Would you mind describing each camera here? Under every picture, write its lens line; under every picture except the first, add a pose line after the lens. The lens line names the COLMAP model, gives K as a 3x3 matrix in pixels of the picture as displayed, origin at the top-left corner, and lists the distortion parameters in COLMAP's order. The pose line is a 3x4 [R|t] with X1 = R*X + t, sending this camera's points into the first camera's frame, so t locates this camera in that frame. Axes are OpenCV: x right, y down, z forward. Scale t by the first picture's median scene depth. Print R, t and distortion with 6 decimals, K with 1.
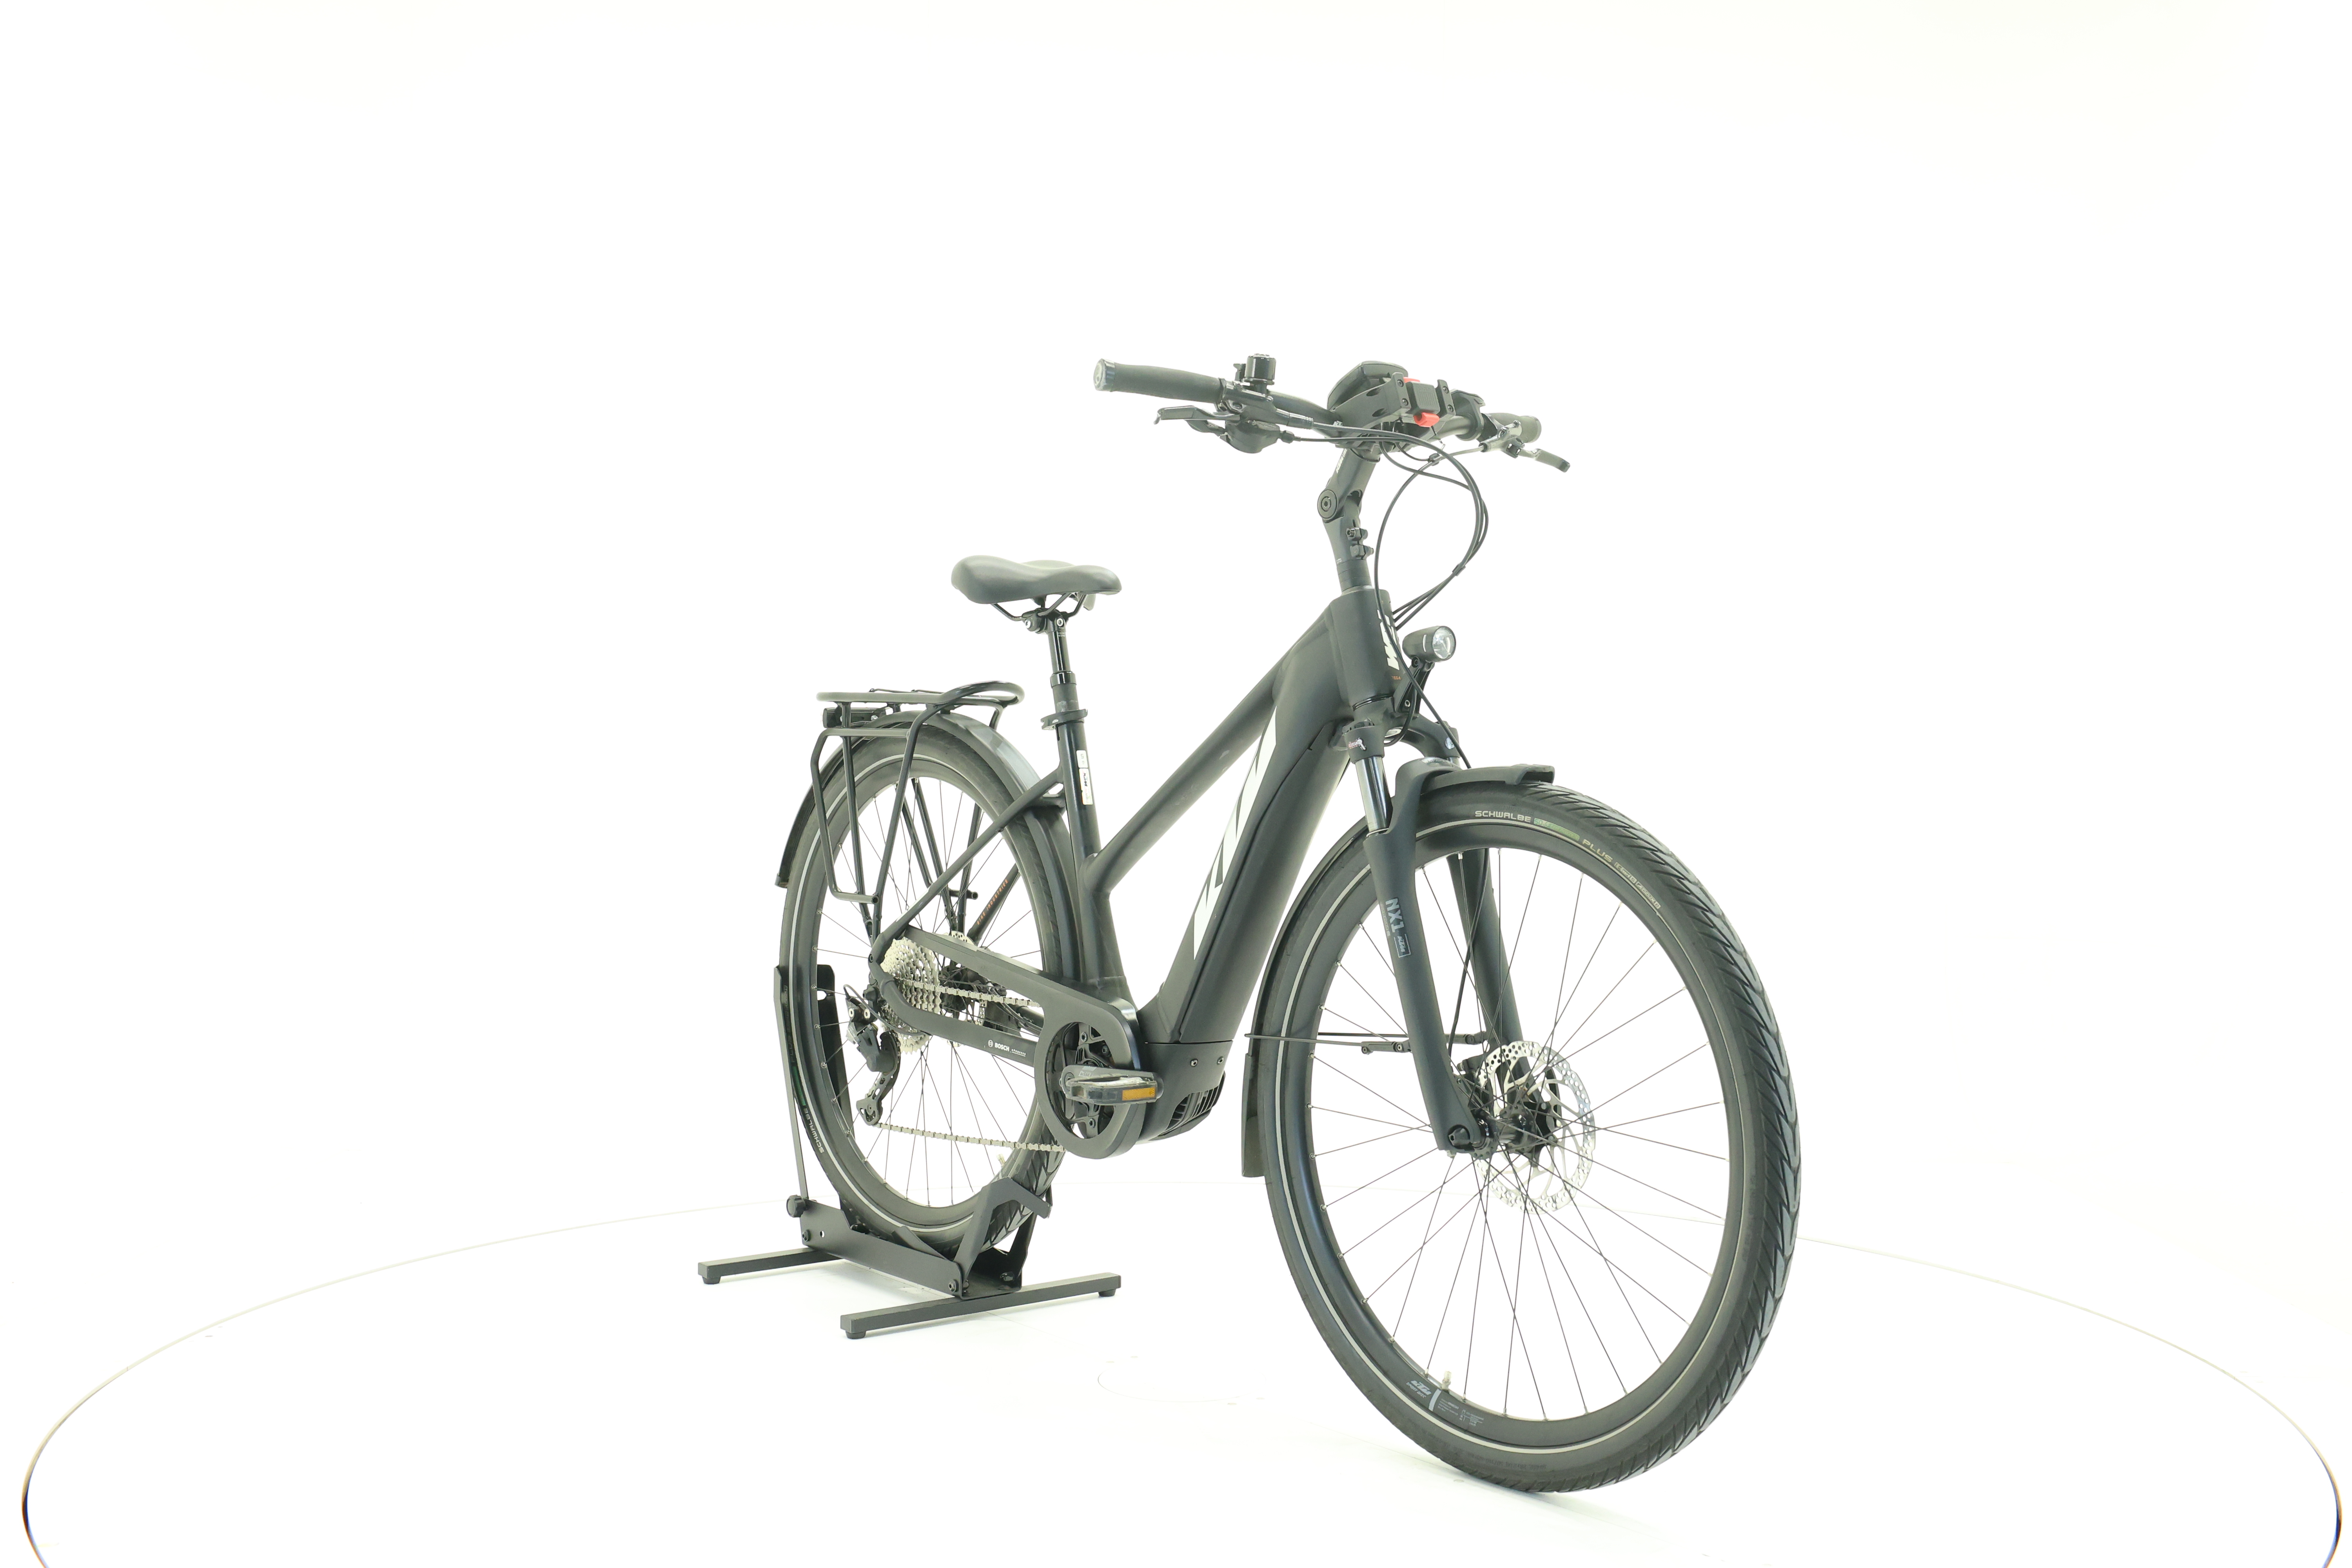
lens RADIAL K [[2504.9, 0, 1174.6], [0, 2504.9, 788.8], [0, 0, 1]] dist [-0.020750, 0.000000]
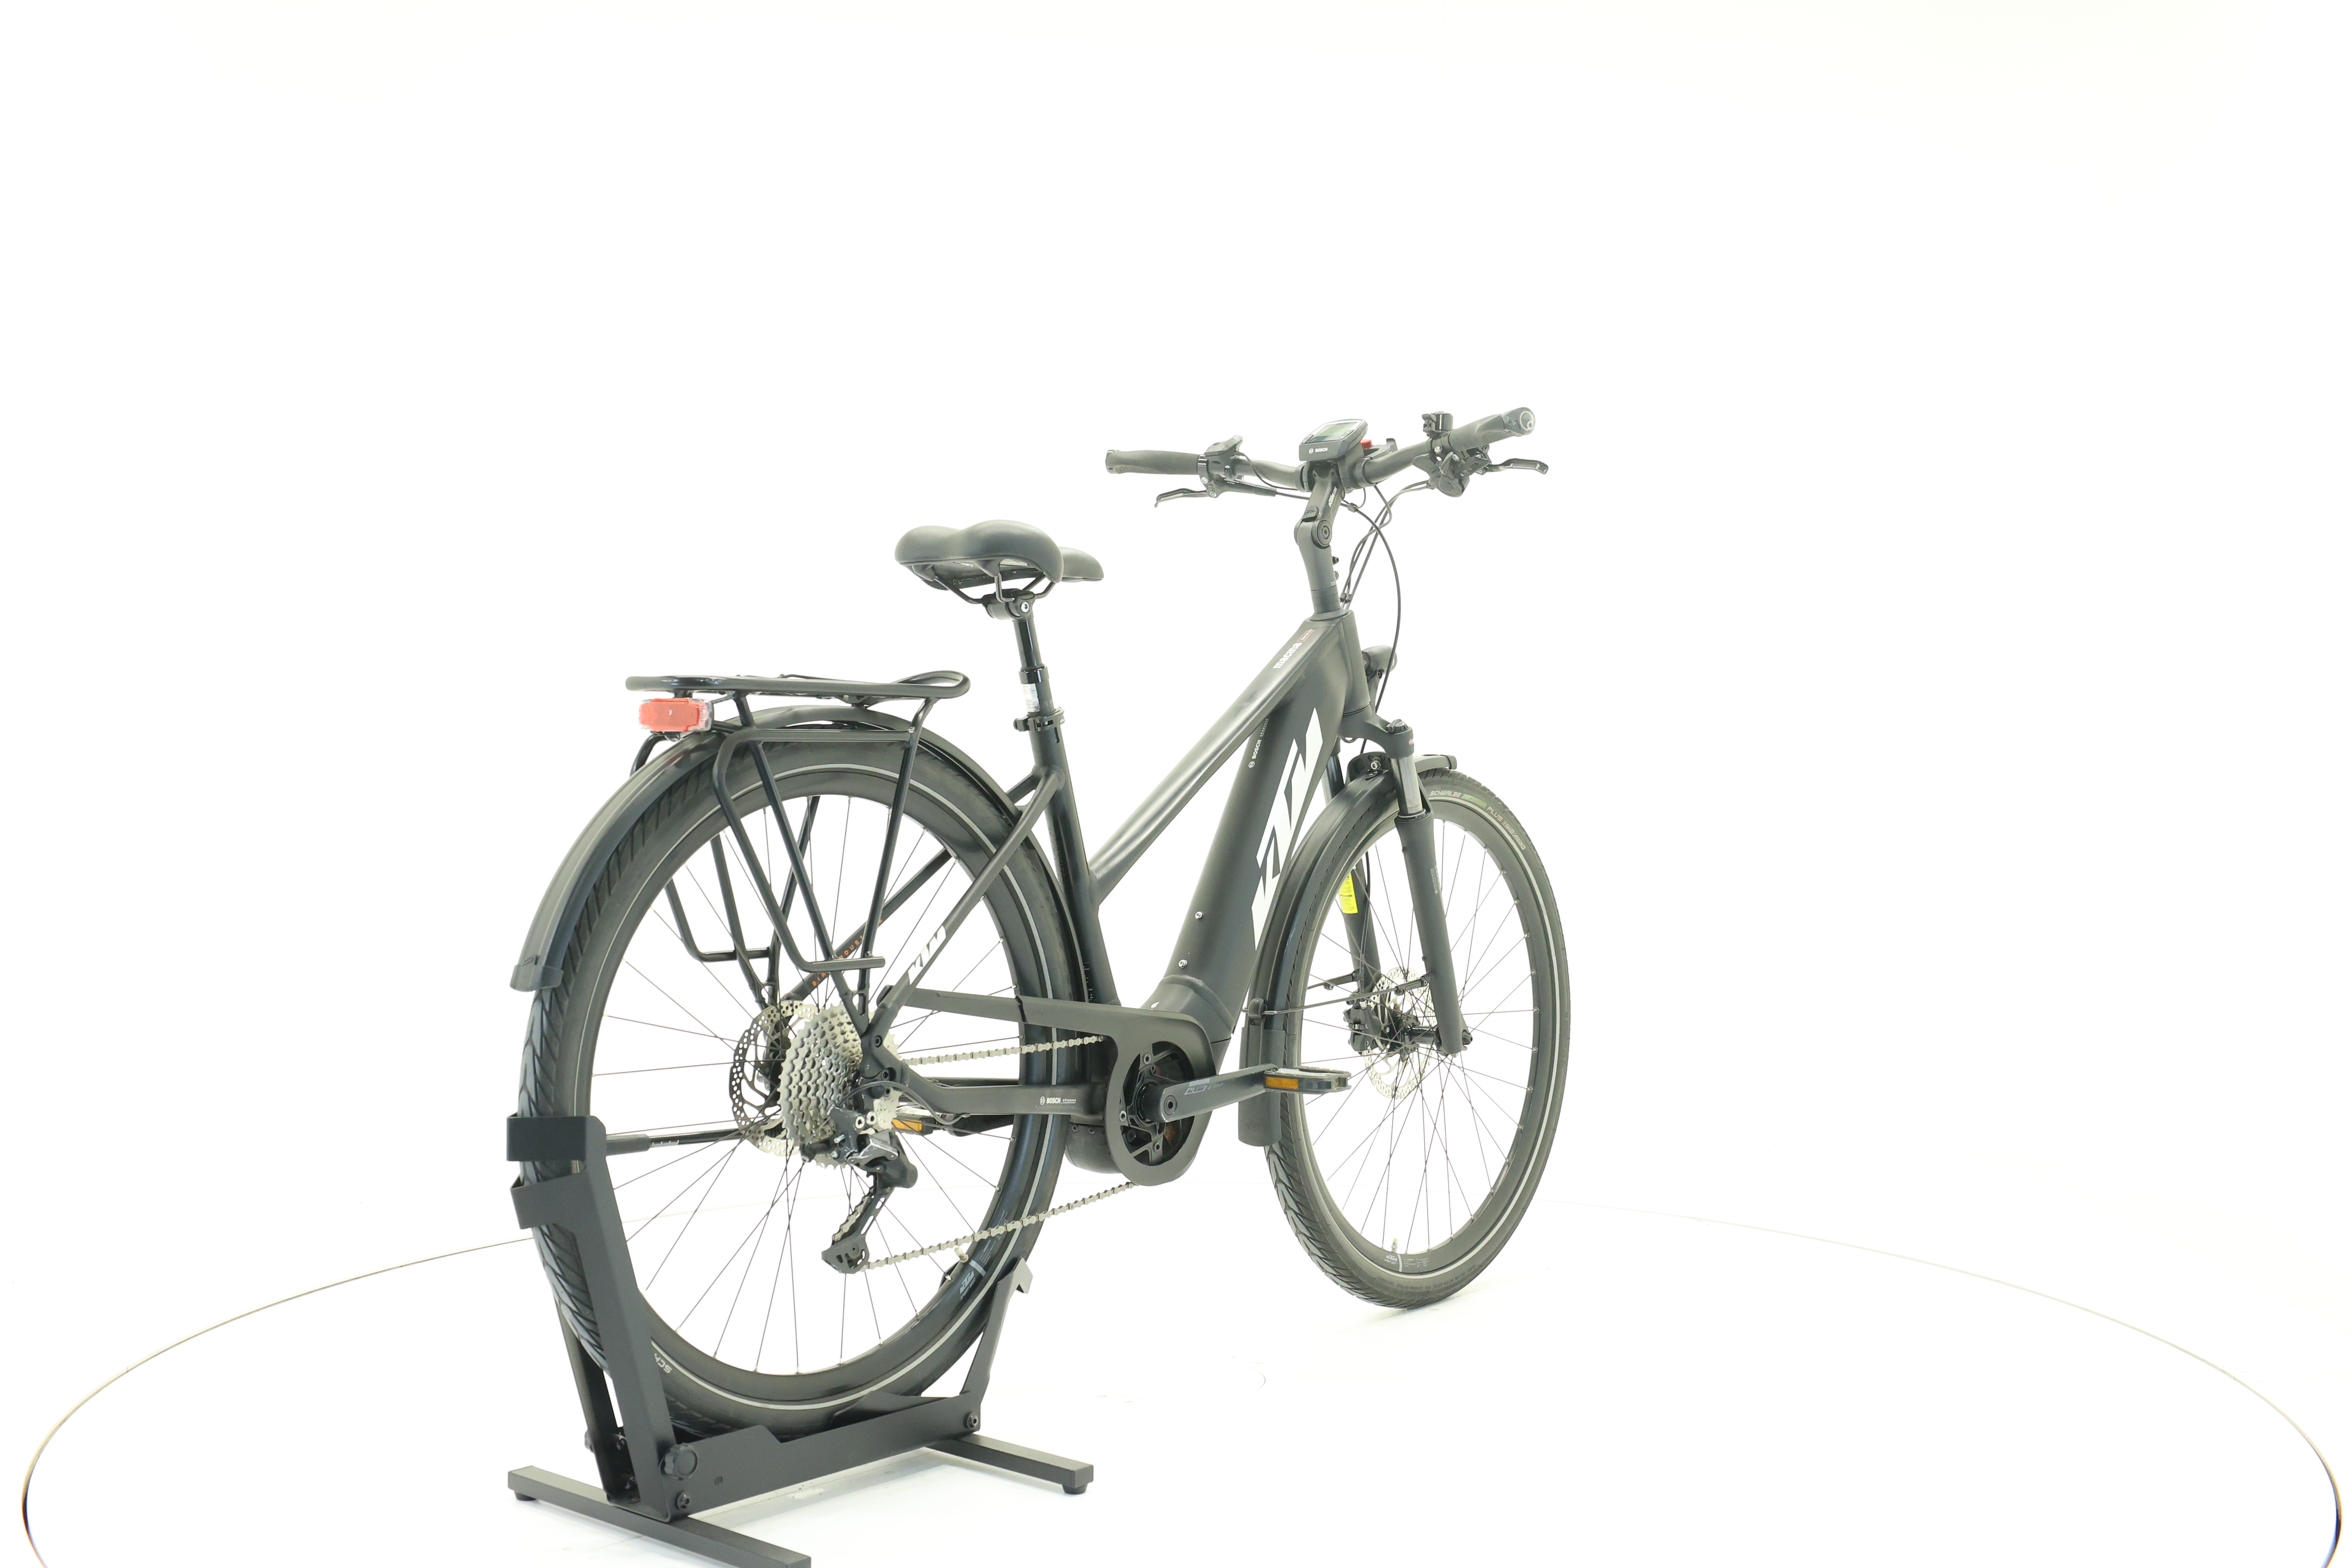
lens RADIAL K [[2504.9, 0, 1158.5], [0, 2504.9, 785.9], [0, 0, 1]] dist [-0.020750, 0.000000]
pose [[-0.190169, -0.027200, 0.981375, -1.020258], [0.021574, 0.999259, 0.031876, -0.034799], [-0.981514, 0.027234, -0.189441, 1.254034]]
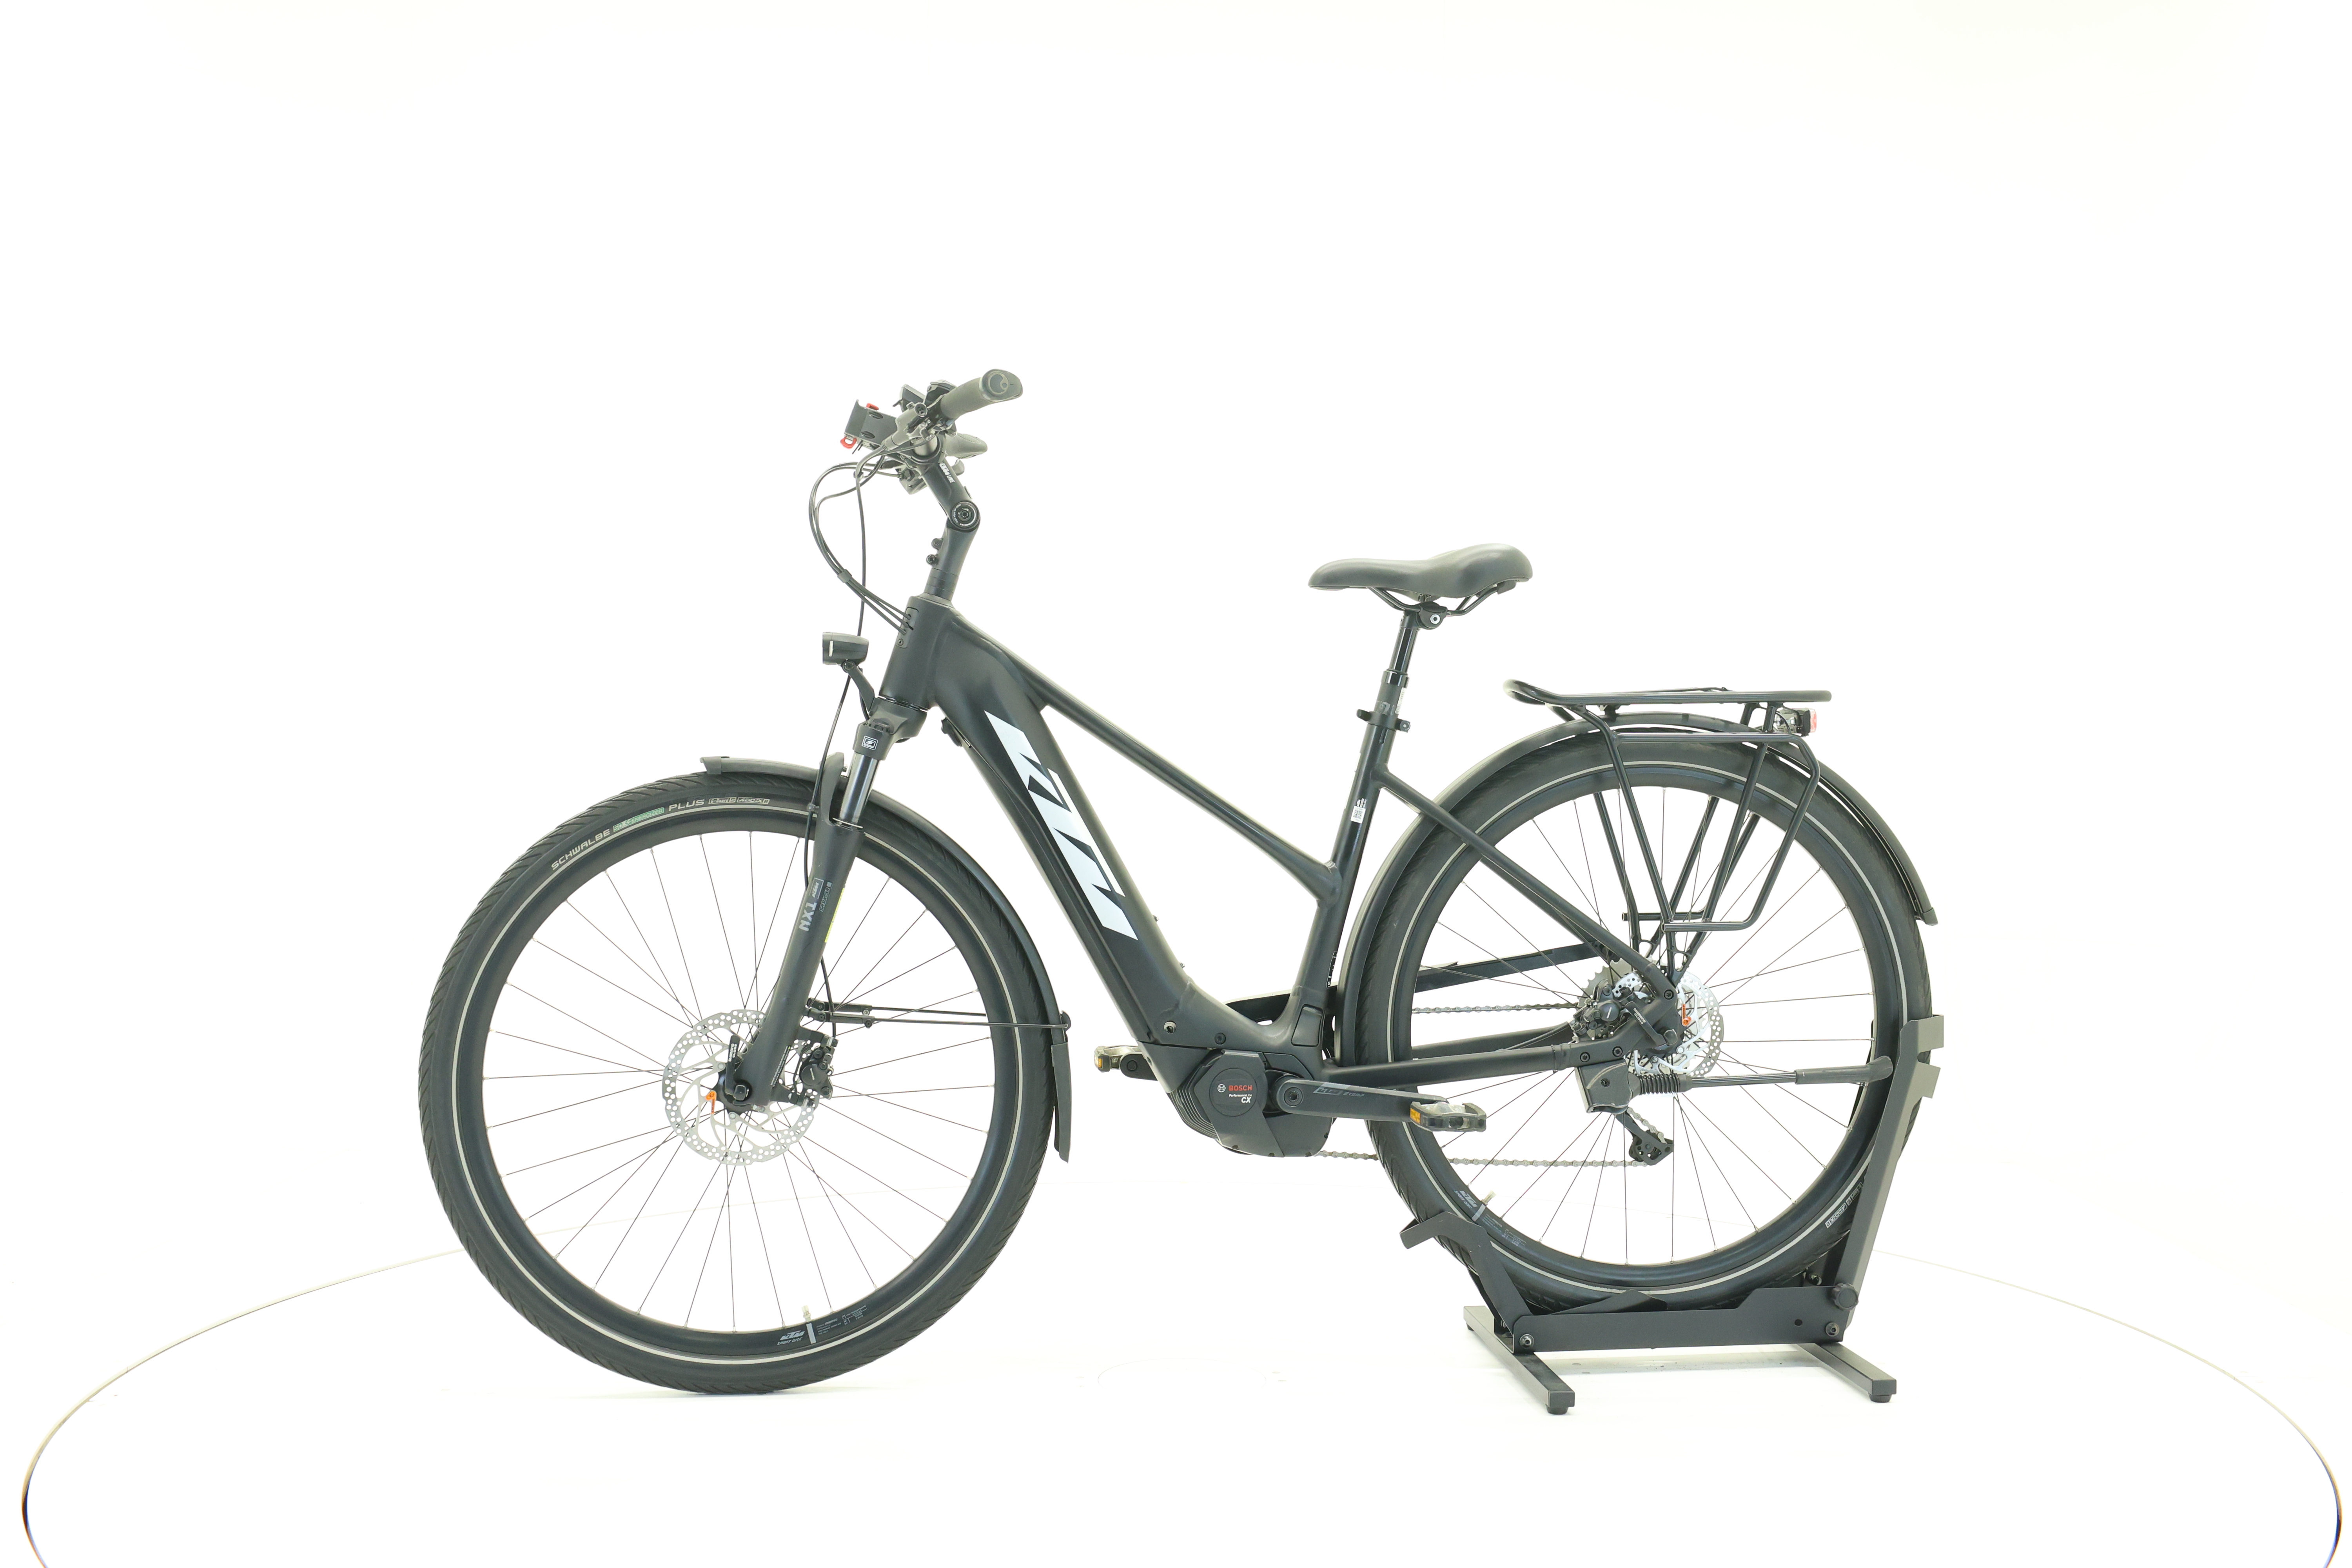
lens RADIAL K [[2504.9, 0, 1178.9], [0, 2504.9, 778.2], [0, 0, 1]] dist [-0.020750, 0.000000]
pose [[-0.520766, 0.011473, -0.853622, 0.897816], [-0.028125, 0.999136, 0.030587, -0.036266], [0.853236, 0.039937, -0.519994, 1.587482]]
